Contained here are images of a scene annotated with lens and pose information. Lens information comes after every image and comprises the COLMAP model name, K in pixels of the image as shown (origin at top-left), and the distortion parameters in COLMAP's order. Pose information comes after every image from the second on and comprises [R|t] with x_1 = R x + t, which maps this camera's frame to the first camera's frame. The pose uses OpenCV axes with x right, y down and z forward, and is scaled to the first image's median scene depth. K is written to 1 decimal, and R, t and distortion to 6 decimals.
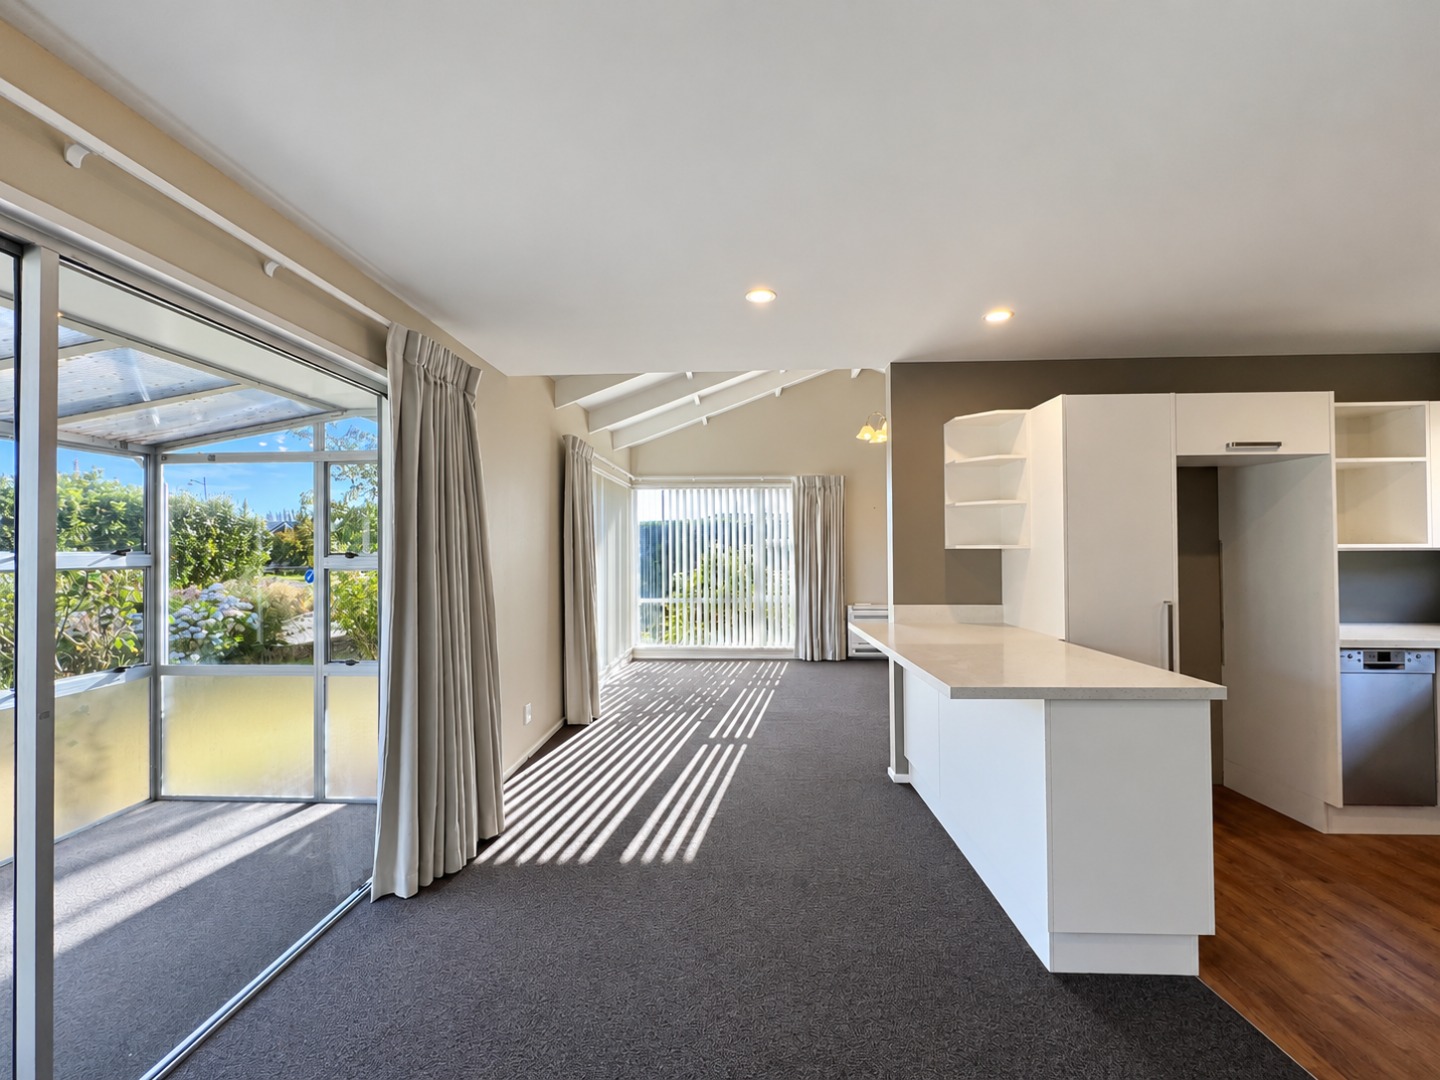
lens RADIAL K [[568.8, 0, 716.4], [0, 568.8, 542.7], [0, 0, 1]] dist [-0.000835, 0.000110]
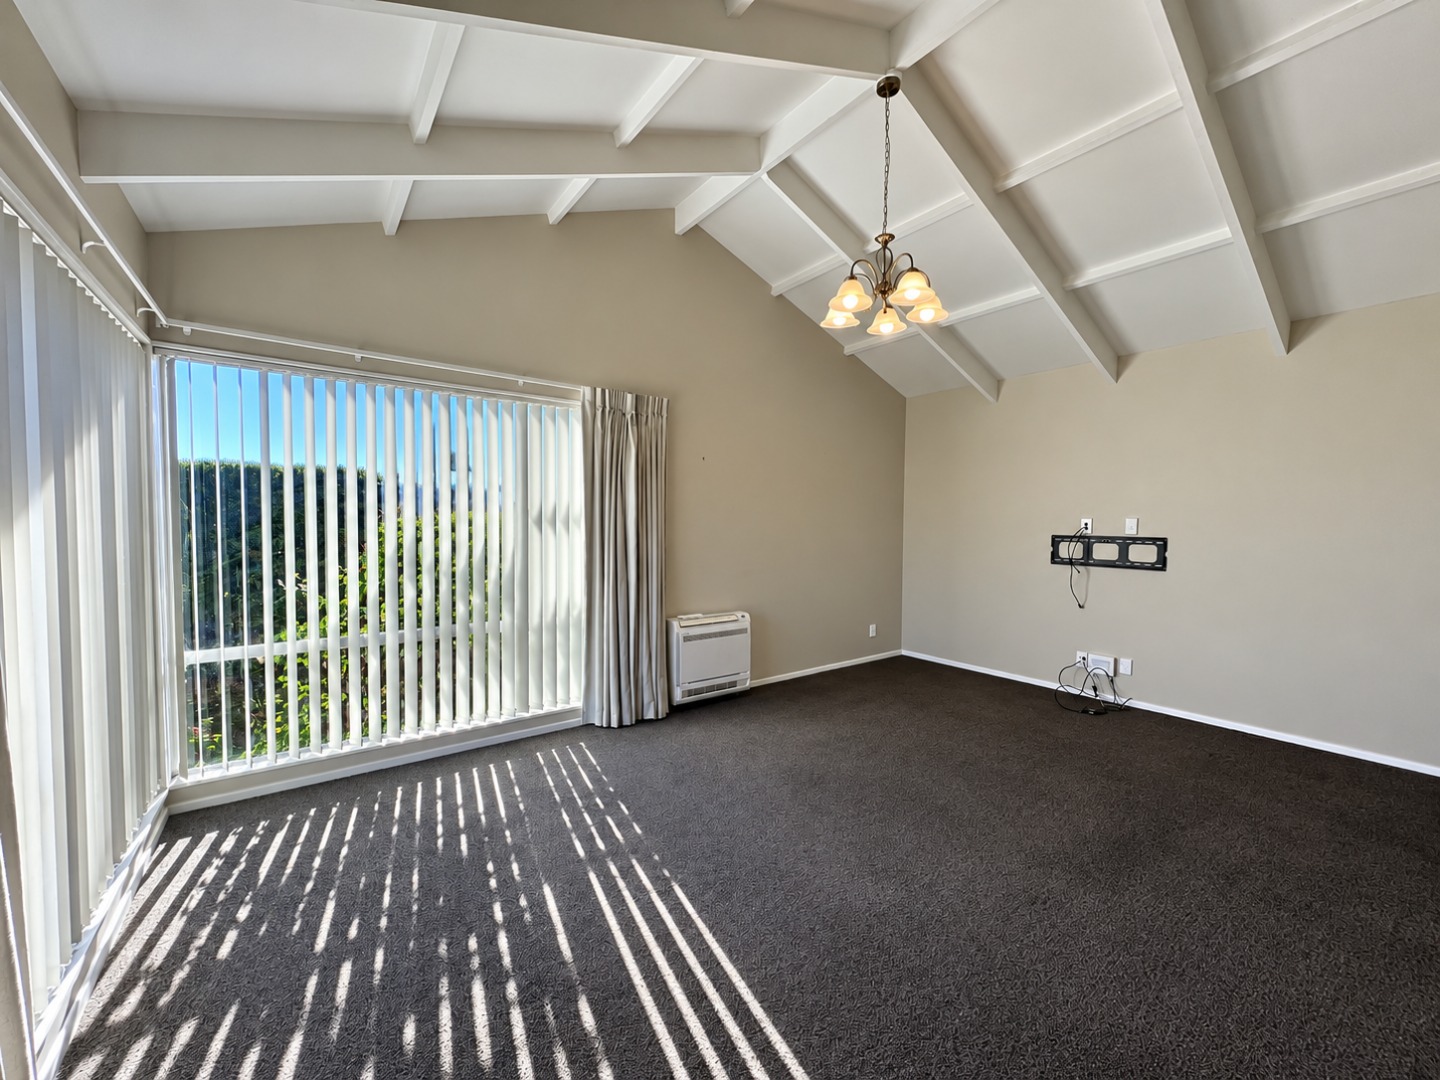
lens RADIAL K [[568.8, 0, 716.4], [0, 568.8, 542.7], [0, 0, 1]] dist [-0.000835, 0.000110]
pose [[0.779544, -0.006702, 0.626312, -0.101476], [-0.018169, 0.999280, 0.033307, 0.008905], [-0.626084, -0.037343, 0.778861, 0.504766]]
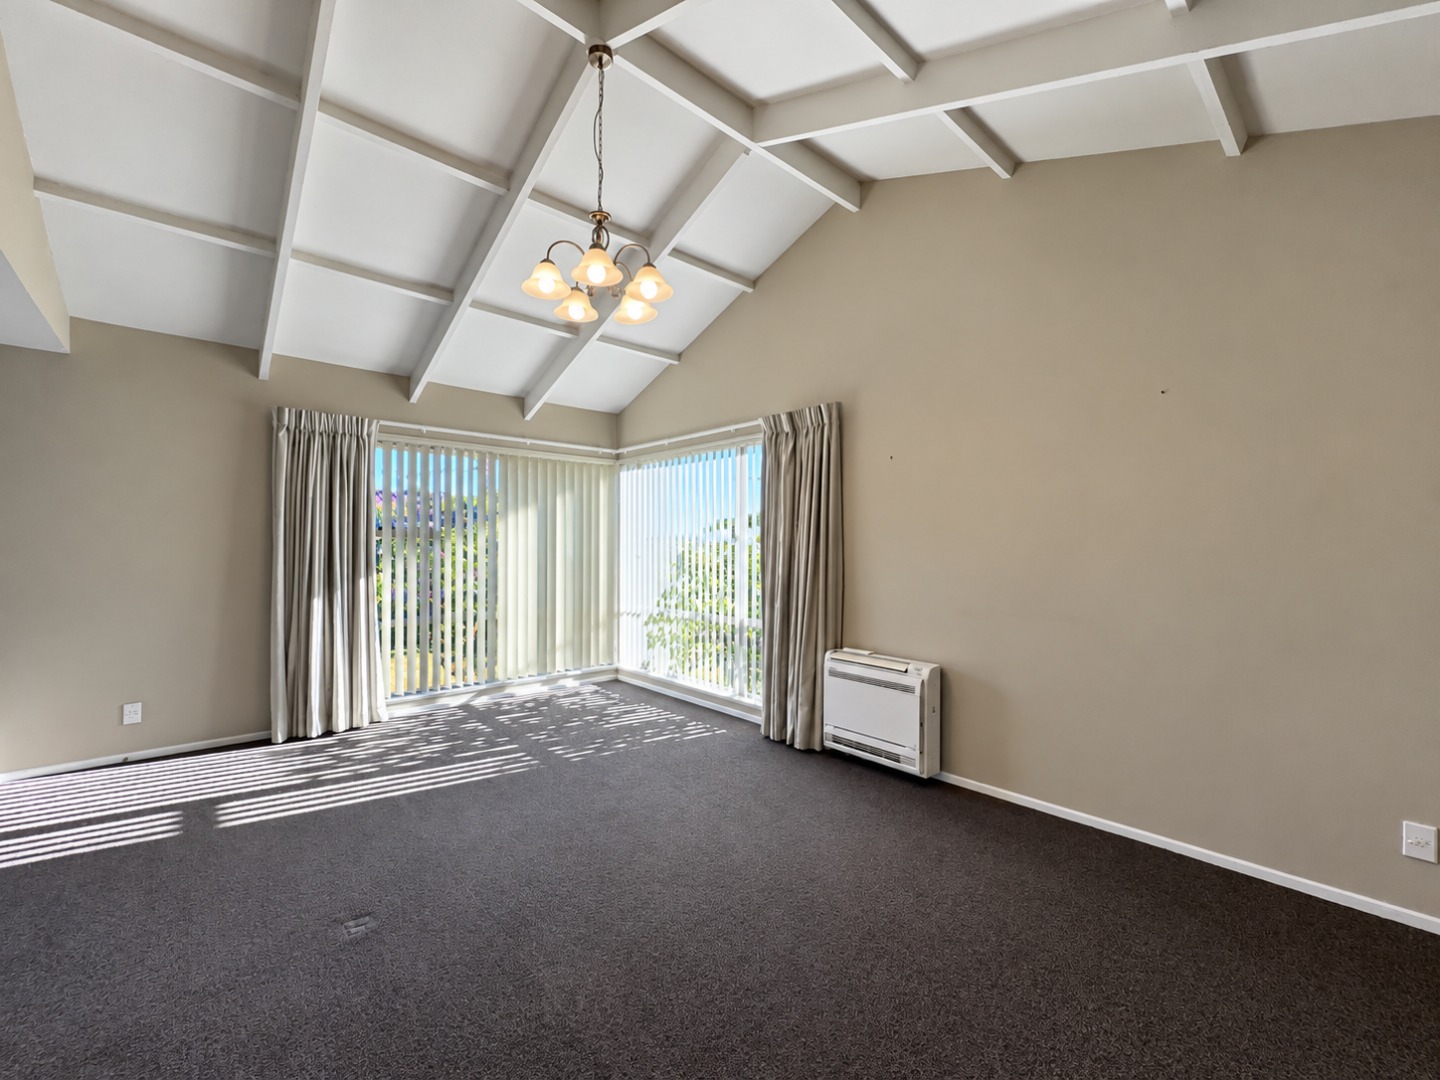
lens RADIAL K [[568.8, 0, 716.4], [0, 568.8, 542.7], [0, 0, 1]] dist [-0.000835, 0.000110]
pose [[0.683615, -0.002611, -0.729838, 0.536371], [0.004140, 0.999991, 0.000300, 0.011448], [0.729831, -0.003227, 0.683620, 0.558265]]
